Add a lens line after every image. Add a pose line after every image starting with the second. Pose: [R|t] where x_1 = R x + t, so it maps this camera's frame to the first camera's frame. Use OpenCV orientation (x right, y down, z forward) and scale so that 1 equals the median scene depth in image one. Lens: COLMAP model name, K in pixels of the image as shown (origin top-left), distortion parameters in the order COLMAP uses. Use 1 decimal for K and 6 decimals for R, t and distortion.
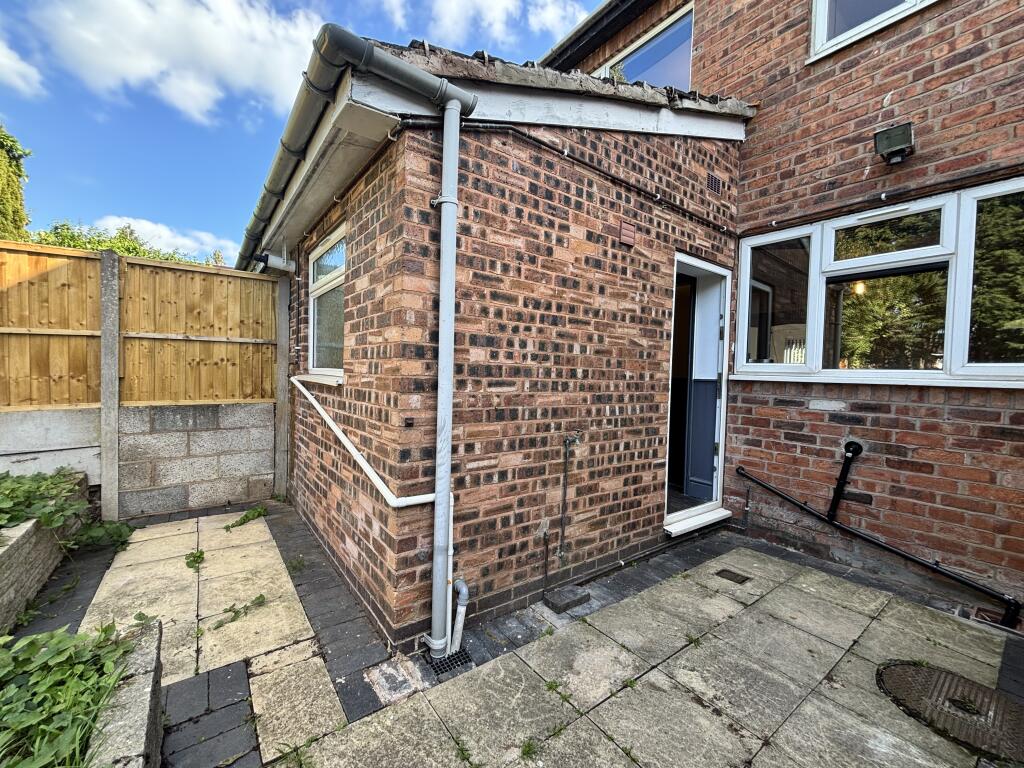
lens RADIAL K [[410.4, 0, 510.7], [0, 410.4, 382.3], [0, 0, 1]] dist [0.003428, -0.000349]
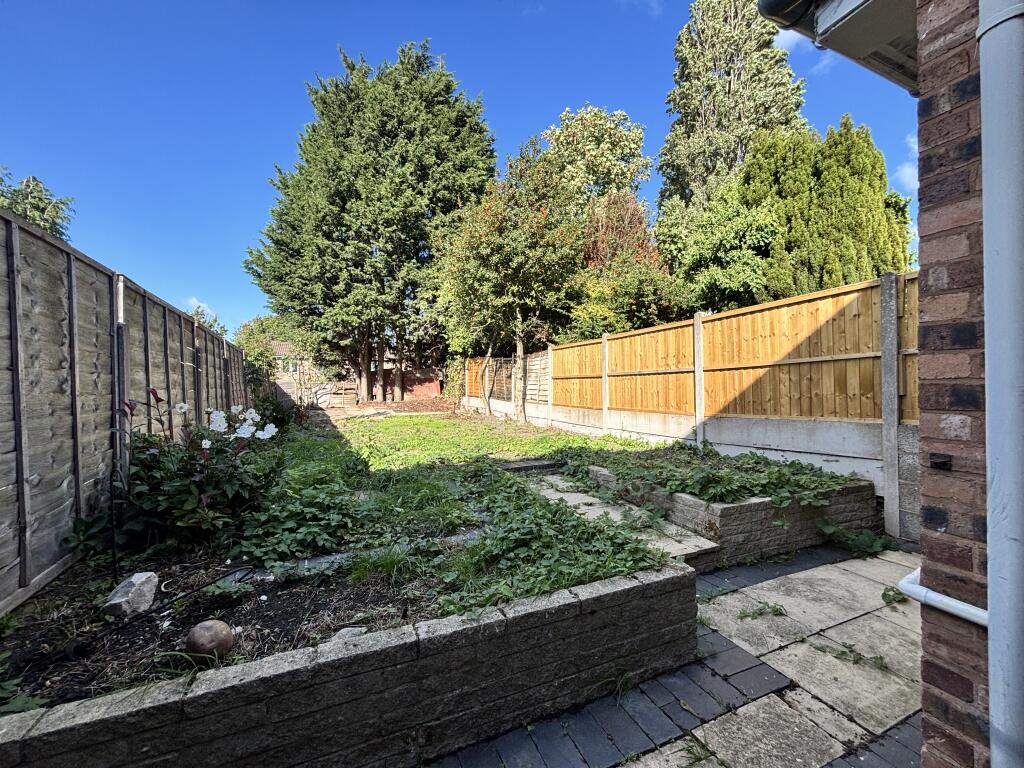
lens RADIAL K [[410.4, 0, 510.7], [0, 410.4, 382.3], [0, 0, 1]] dist [0.003428, -0.000349]
pose [[-0.227784, -0.032580, -0.973166, 0.267121], [-0.028356, 0.999238, -0.026815, 0.011596], [0.973299, 0.021487, -0.228534, 0.326052]]
